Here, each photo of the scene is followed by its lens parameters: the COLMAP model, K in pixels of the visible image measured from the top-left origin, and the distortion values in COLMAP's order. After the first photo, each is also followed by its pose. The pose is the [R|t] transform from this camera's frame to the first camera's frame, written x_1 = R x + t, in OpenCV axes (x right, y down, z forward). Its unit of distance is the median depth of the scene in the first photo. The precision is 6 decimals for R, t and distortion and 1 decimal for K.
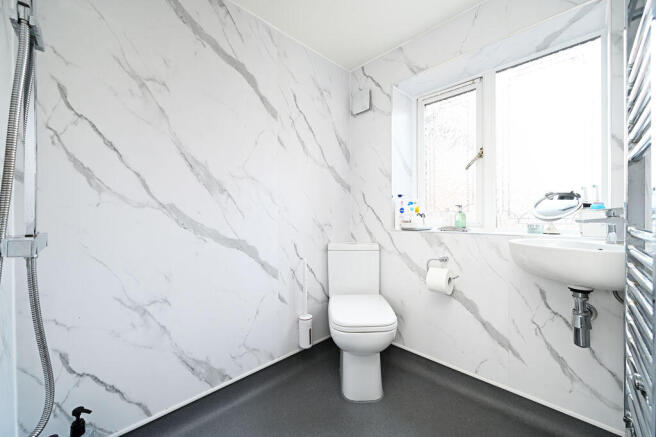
lens RADIAL K [[256.9, 0, 327.0], [0, 256.9, 218.2], [0, 0, 1]] dist [-0.002905, -0.000485]
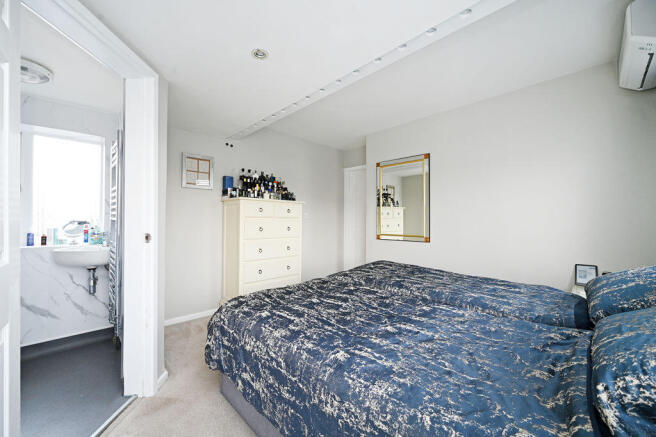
lens RADIAL K [[256.9, 0, 327.1], [0, 256.9, 219.1], [0, 0, 1]] dist [-0.002905, -0.000485]
pose [[-0.000058, 0.014095, 0.999901, -1.154193], [-0.005256, 0.999887, -0.014095, -0.123626], [-0.999986, -0.005256, 0.000016, -0.971008]]
